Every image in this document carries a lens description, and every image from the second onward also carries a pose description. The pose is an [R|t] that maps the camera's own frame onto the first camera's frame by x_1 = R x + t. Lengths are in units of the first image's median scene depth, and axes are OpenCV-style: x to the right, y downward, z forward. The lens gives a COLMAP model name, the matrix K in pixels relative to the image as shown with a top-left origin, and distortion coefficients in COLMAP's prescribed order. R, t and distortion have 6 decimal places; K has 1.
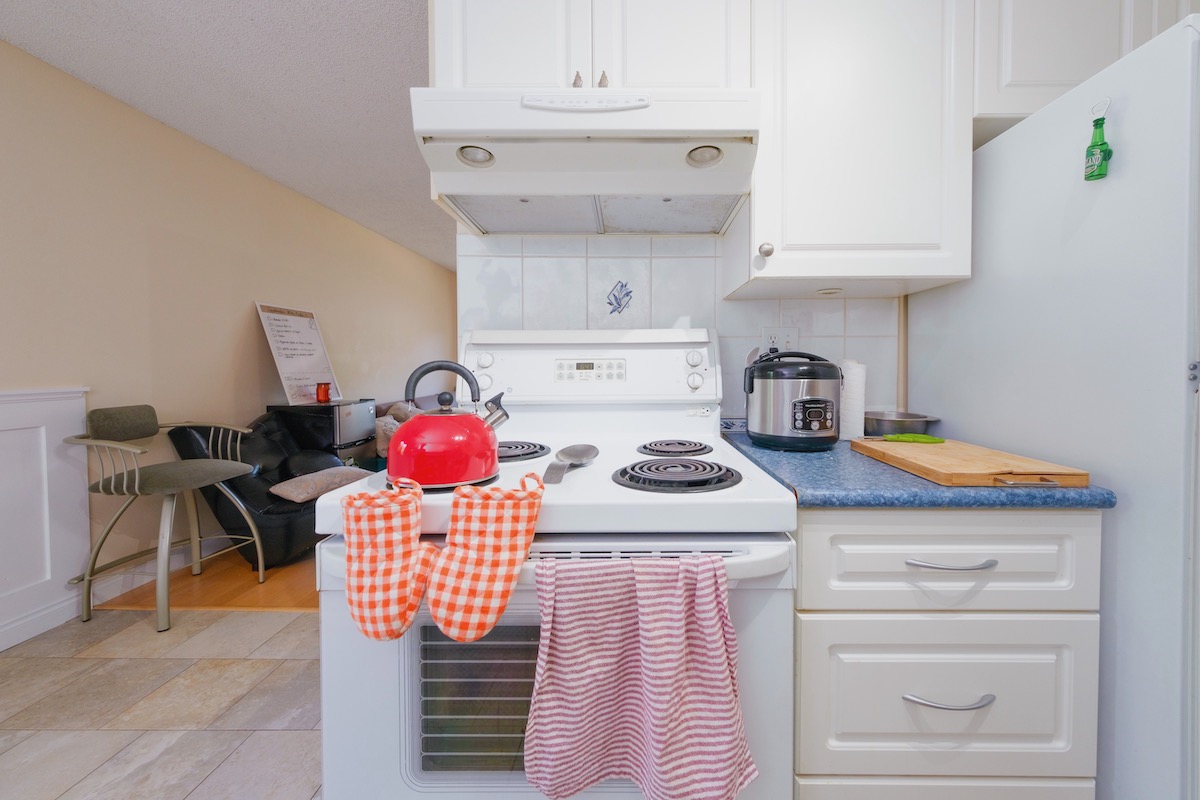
lens RADIAL K [[436.3, 0, 641.5], [0, 436.3, 376.6], [0, 0, 1]] dist [0.002770, 0.000037]
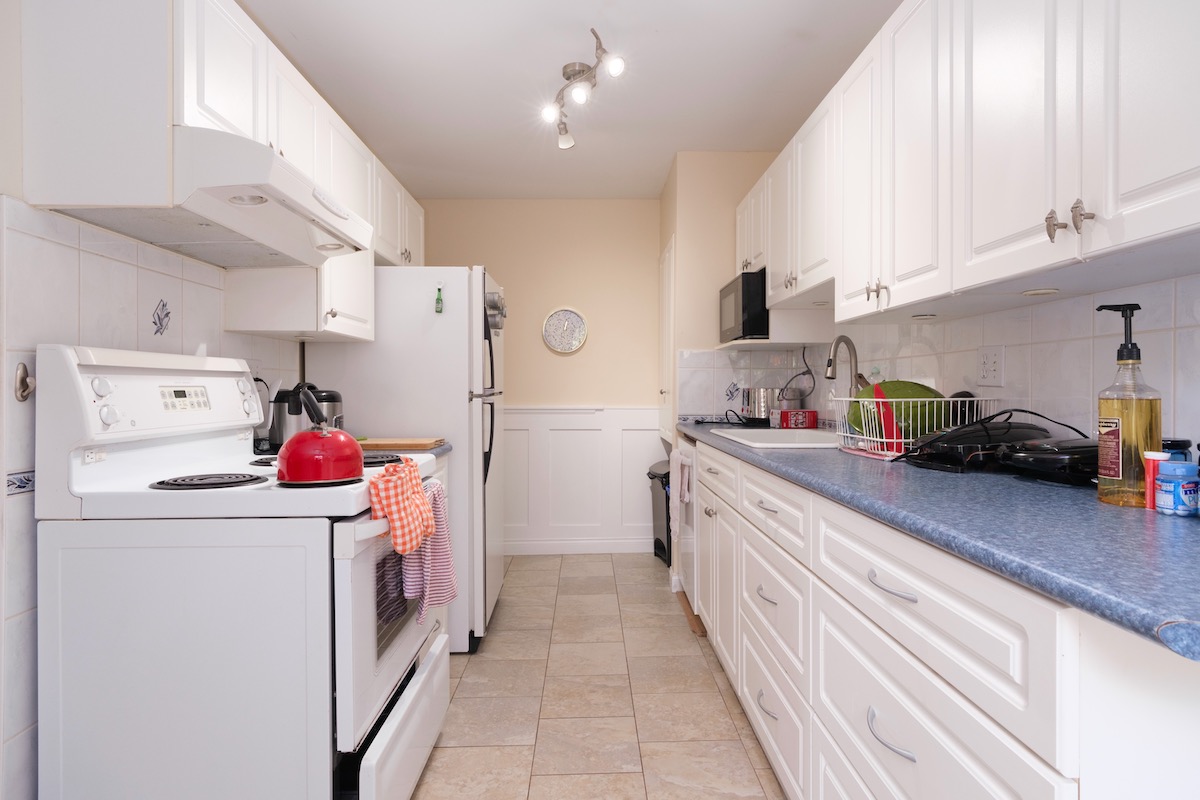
lens RADIAL K [[637.6, 0, 598.1], [0, 637.6, 394.8], [0, 0, 1]] dist [-0.001098, -0.000226]
pose [[-0.017443, -0.004607, 0.999837, -1.495206], [0.022285, 0.999739, 0.004996, -0.009186], [-0.999599, 0.022368, -0.017336, 0.136870]]
